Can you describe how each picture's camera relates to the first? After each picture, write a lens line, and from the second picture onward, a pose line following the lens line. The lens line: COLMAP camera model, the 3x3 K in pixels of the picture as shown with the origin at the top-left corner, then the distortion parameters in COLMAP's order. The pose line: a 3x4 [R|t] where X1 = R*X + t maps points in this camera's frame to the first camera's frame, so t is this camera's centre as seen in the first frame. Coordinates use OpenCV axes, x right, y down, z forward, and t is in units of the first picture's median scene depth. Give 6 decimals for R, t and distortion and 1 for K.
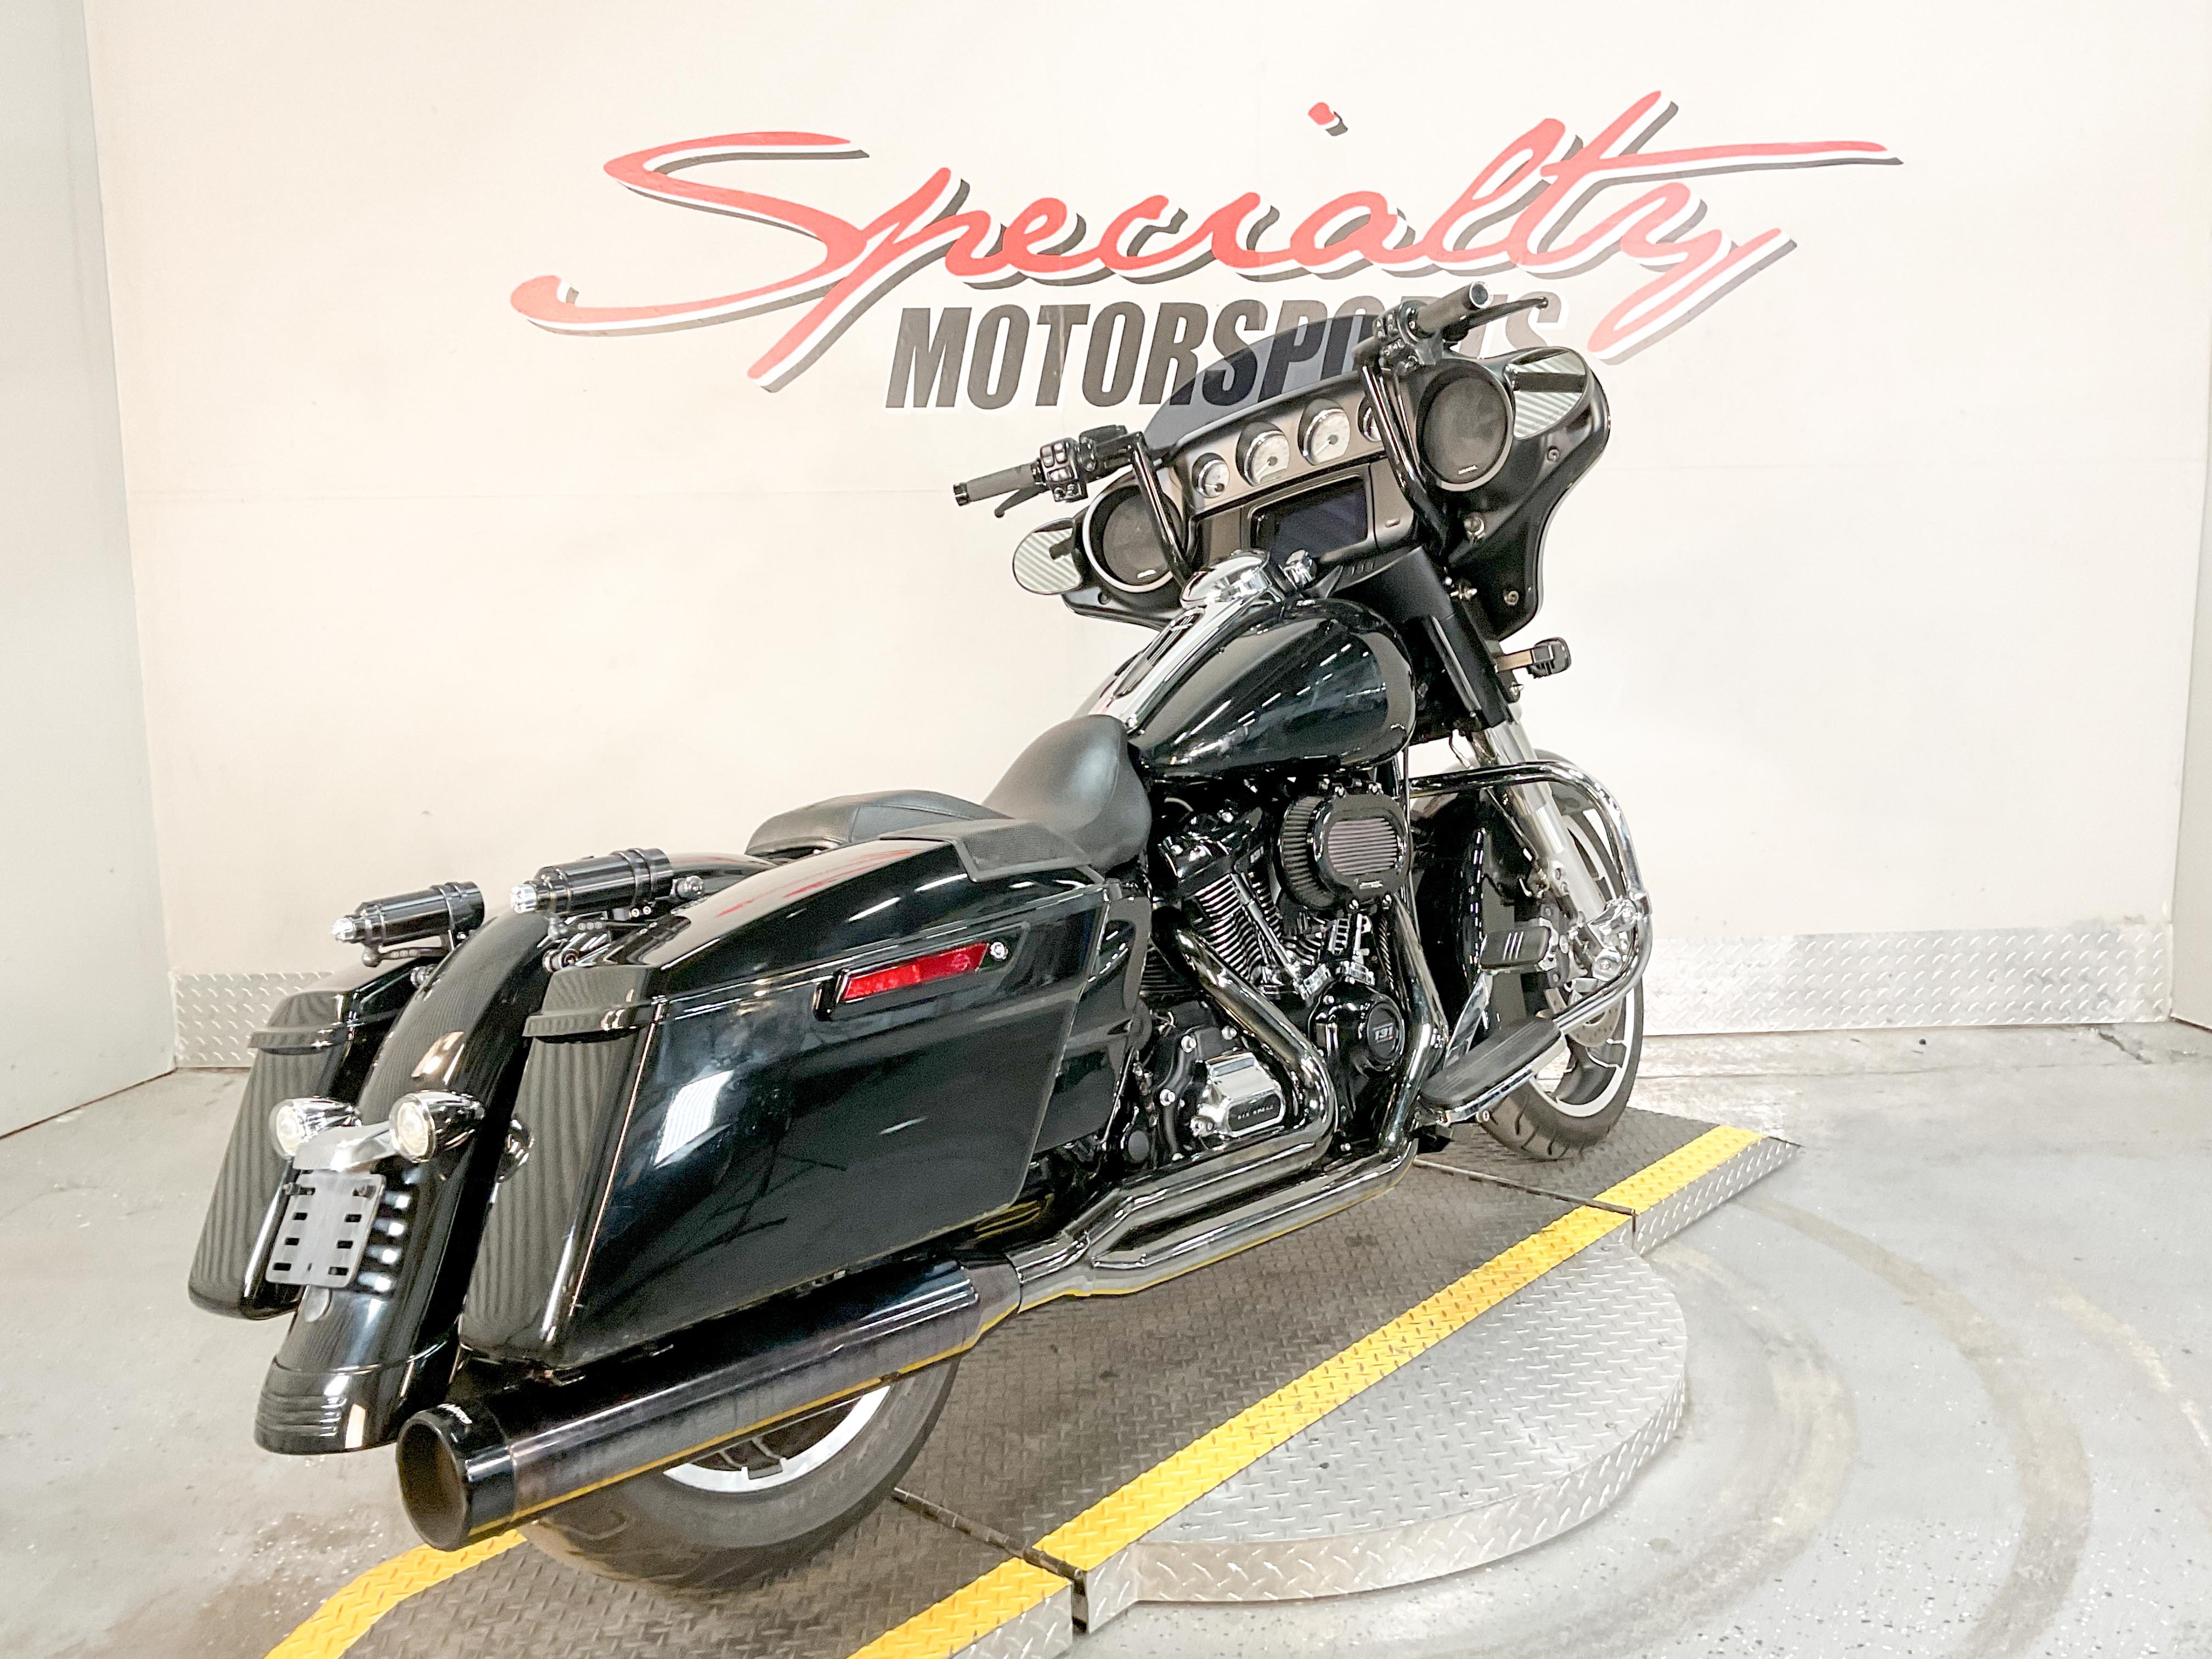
lens RADIAL K [[2013.2, 0, 1099.7], [0, 2013.2, 844.9], [0, 0, 1]] dist [0.006592, -0.038087]
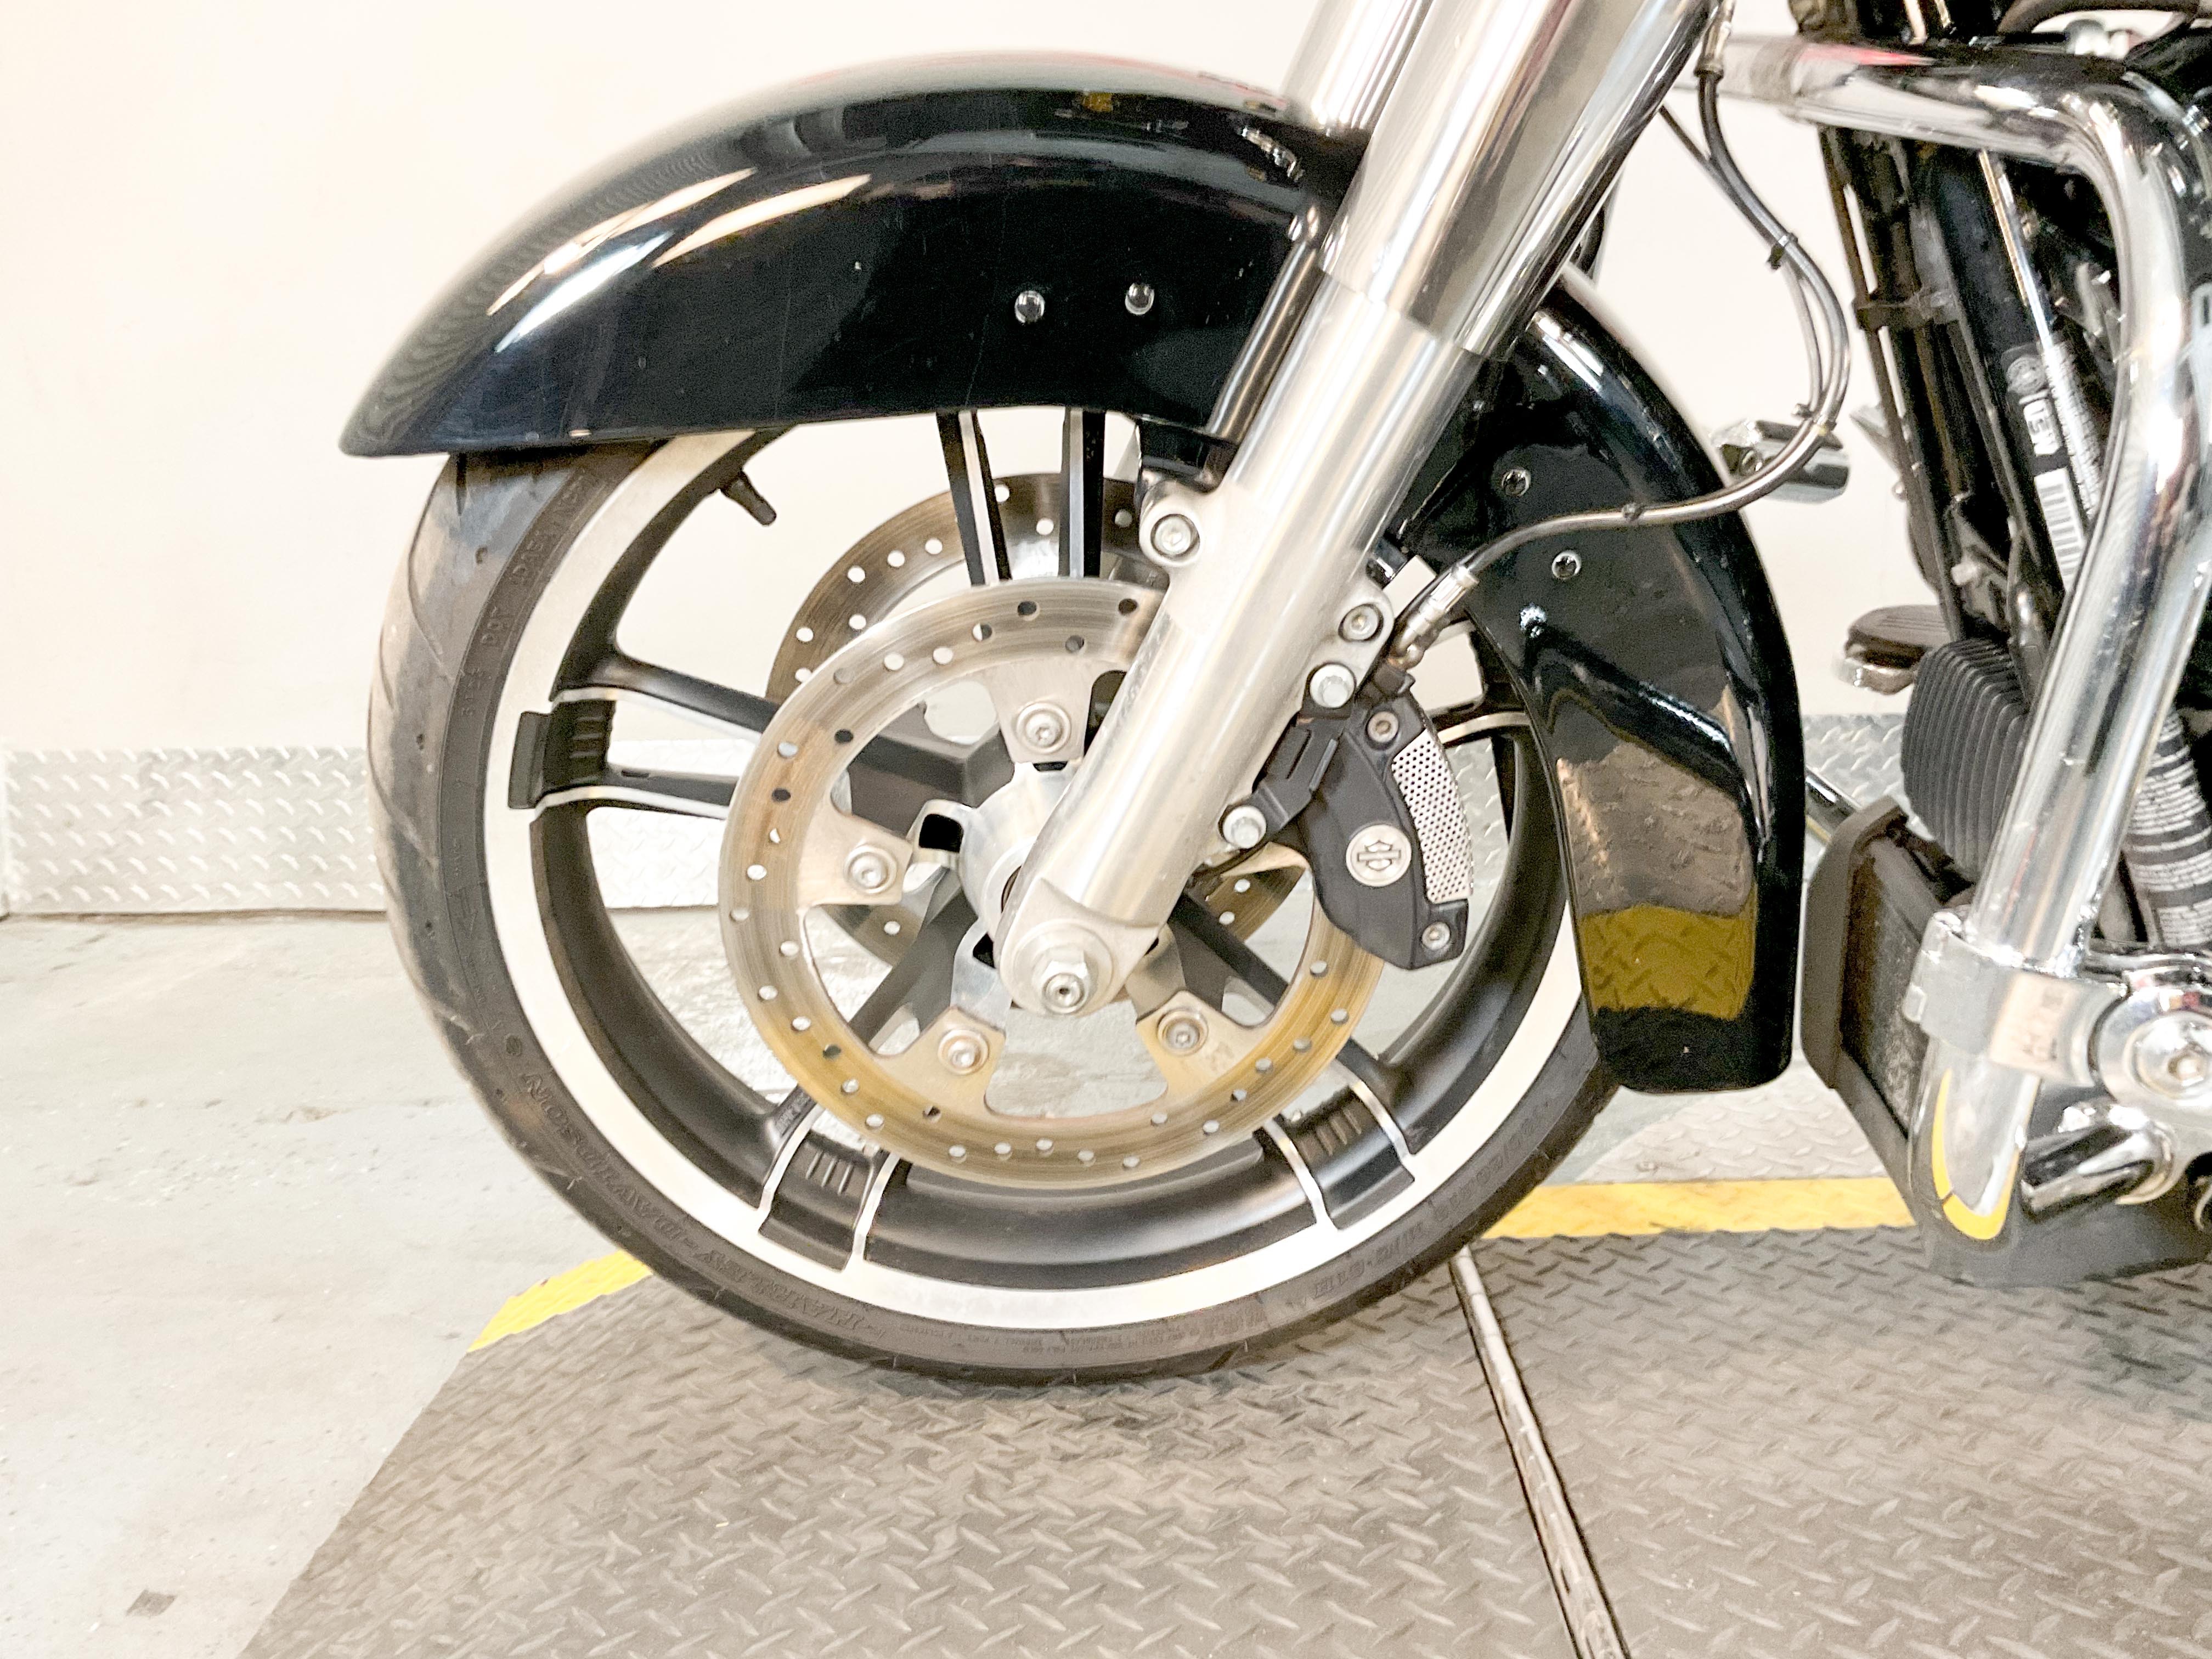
lens RADIAL K [[2013.2, 0, 1100.1], [0, 2013.2, 823.9], [0, 0, 1]] dist [0.006592, -0.038087]
pose [[0.999453, 0.004449, 0.032758, -0.178595], [-0.004774, 0.999940, 0.009860, 0.085052], [-0.032712, -0.010011, 0.999415, 0.450016]]
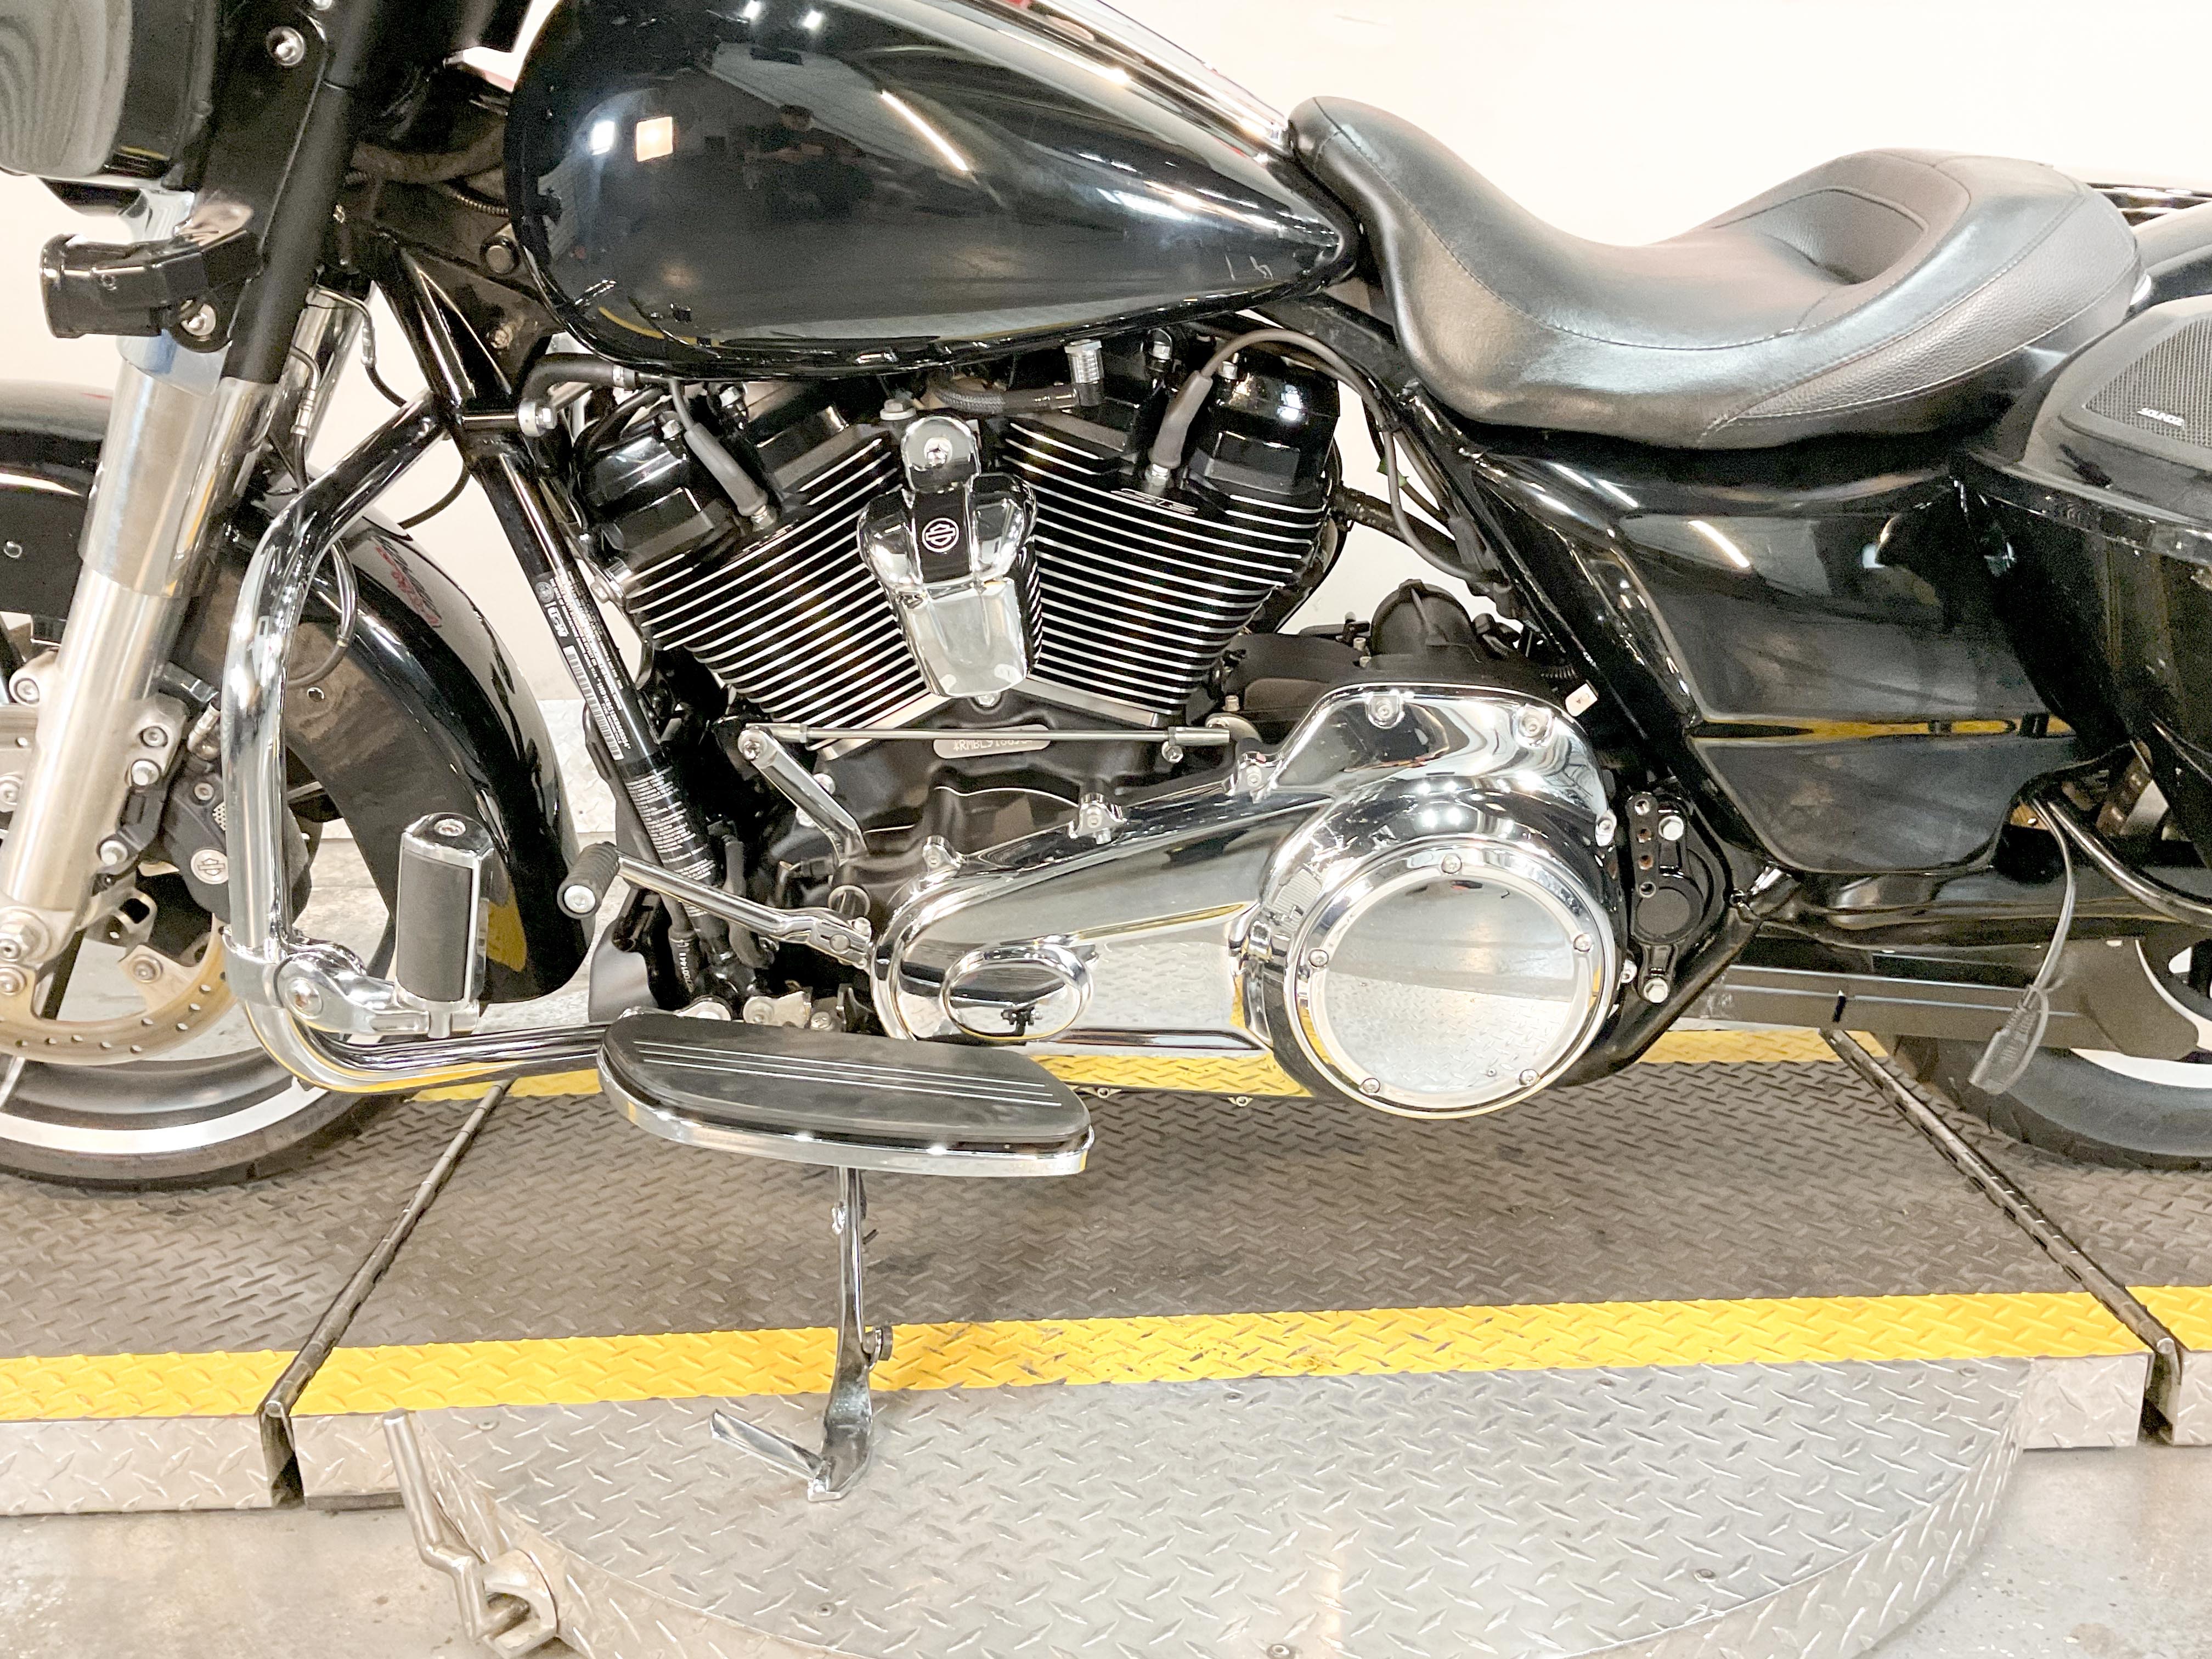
lens RADIAL K [[2013.2, 0, 1101.9], [0, 2013.2, 847.6], [0, 0, 1]] dist [0.006592, -0.038087]
pose [[0.997022, -0.003339, 0.077050, -0.010820], [-0.002843, 0.996792, 0.079980, 0.057707], [-0.077070, -0.079961, 0.993814, 0.293586]]
